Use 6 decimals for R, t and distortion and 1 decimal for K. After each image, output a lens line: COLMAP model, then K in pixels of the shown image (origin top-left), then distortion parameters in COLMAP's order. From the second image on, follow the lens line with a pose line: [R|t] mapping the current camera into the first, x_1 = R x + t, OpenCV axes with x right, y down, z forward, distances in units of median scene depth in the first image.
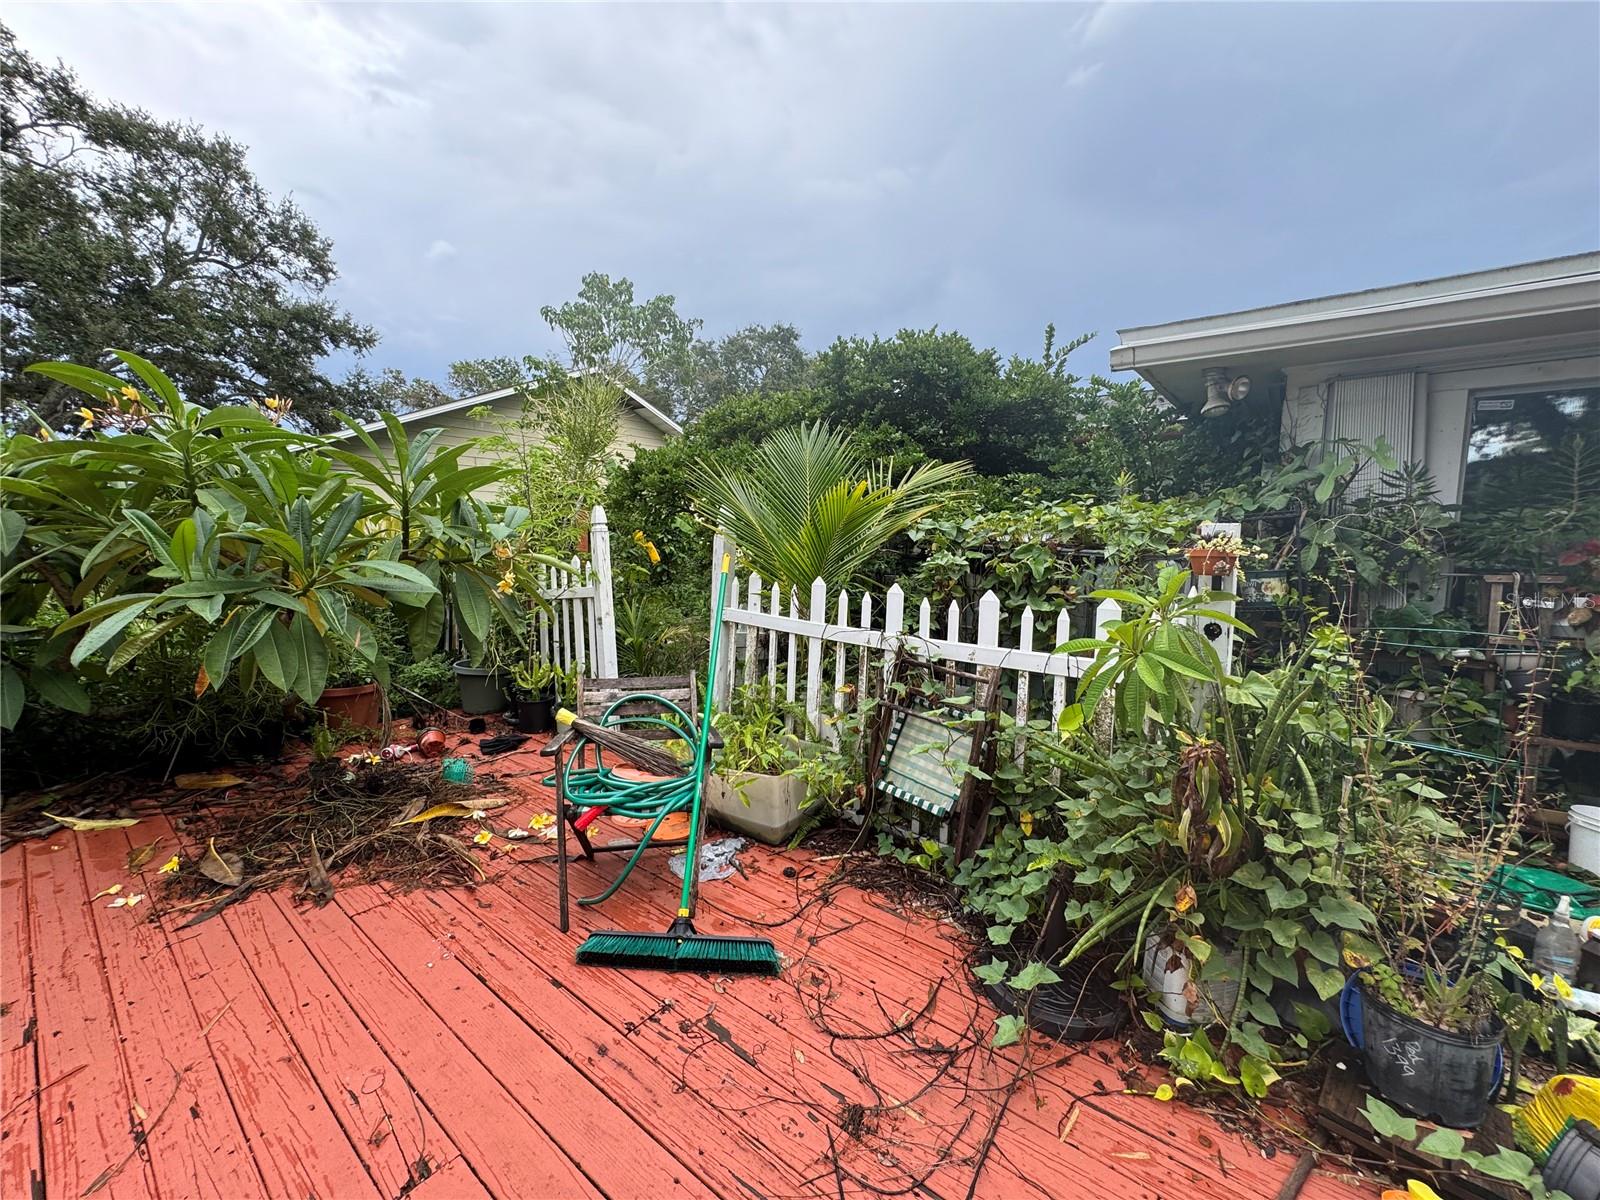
lens RADIAL K [[637.0, 0, 800.8], [0, 637.0, 599.1], [0, 0, 1]] dist [-0.001125, 0.000335]
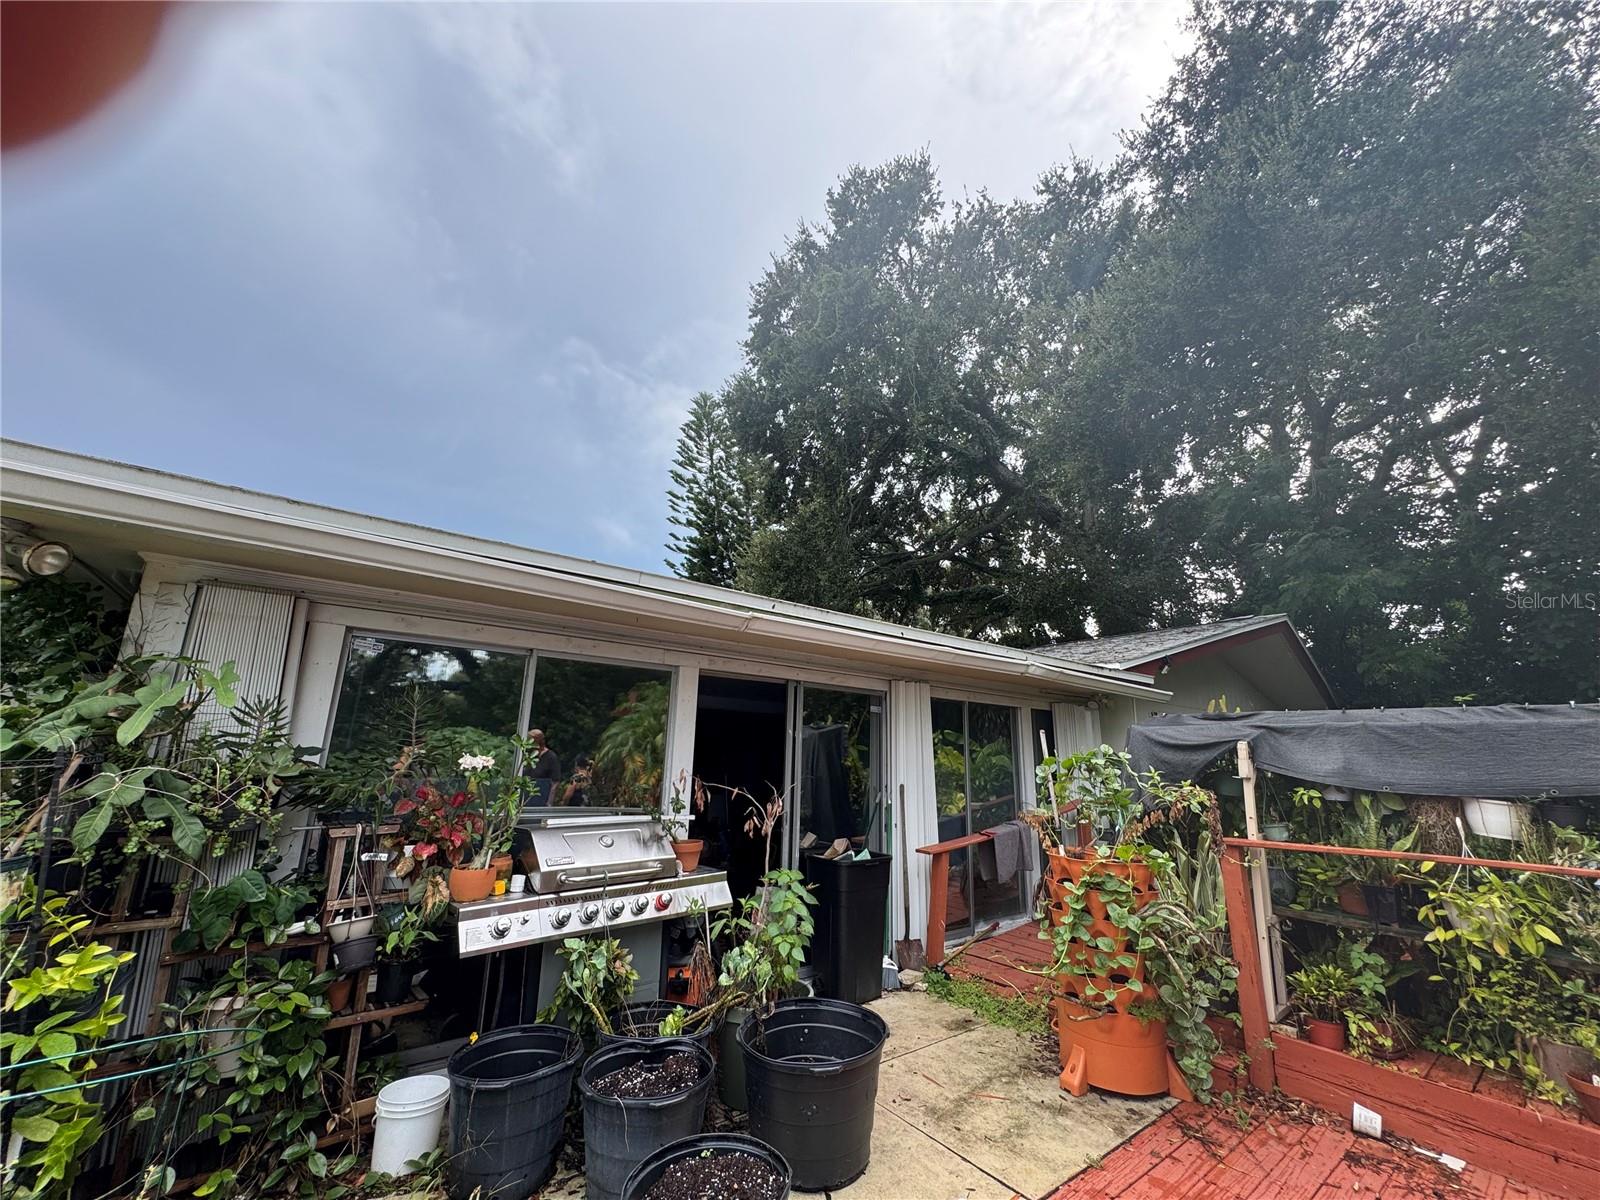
lens RADIAL K [[637.0, 0, 800.7], [0, 637.0, 602.9], [0, 0, 1]] dist [-0.001125, 0.000335]
pose [[0.234198, 0.227936, 0.945091, 0.294674], [0.074131, 0.965110, -0.251134, -0.069883], [-0.969359, 0.128876, 0.209129, 0.118174]]
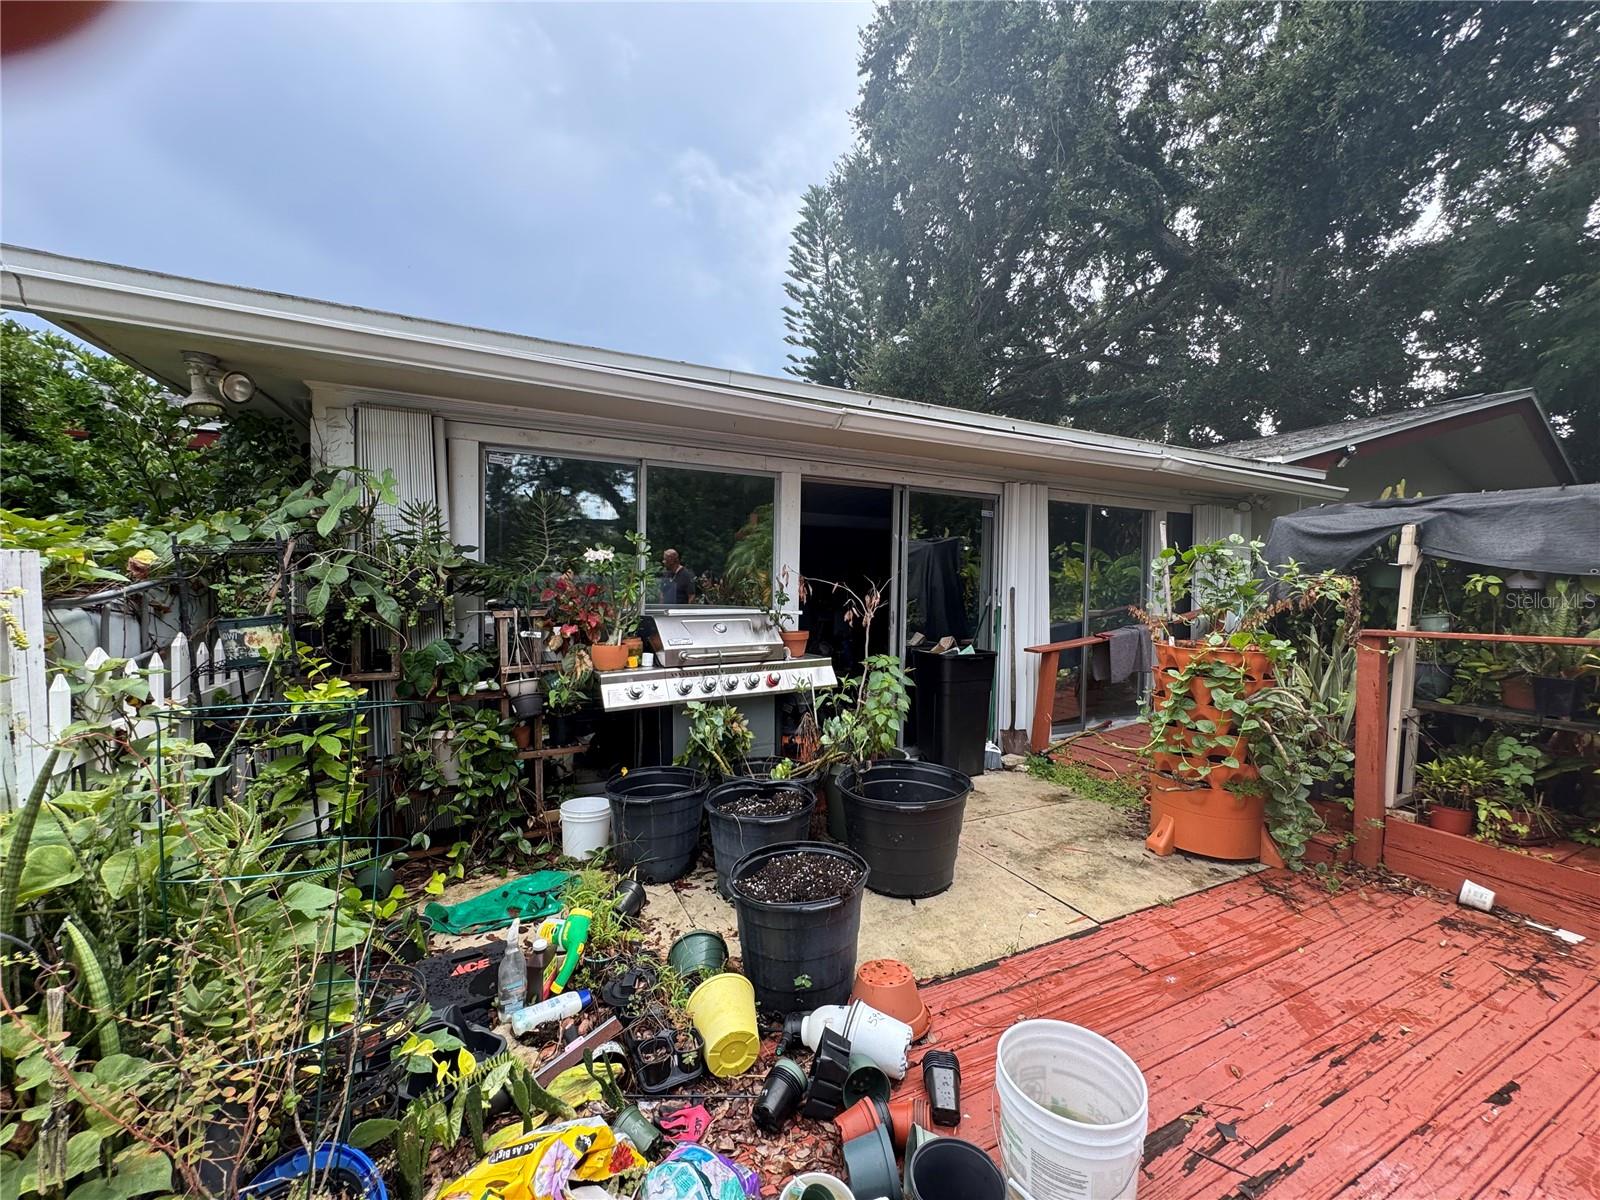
lens RADIAL K [[637.0, 0, 802.3], [0, 637.0, 600.3], [0, 0, 1]] dist [-0.001125, 0.000335]
pose [[0.425086, -0.025777, 0.904786, 0.308346], [0.080402, 0.996718, -0.009378, -0.004106], [-0.901575, 0.076733, 0.425764, 0.059867]]
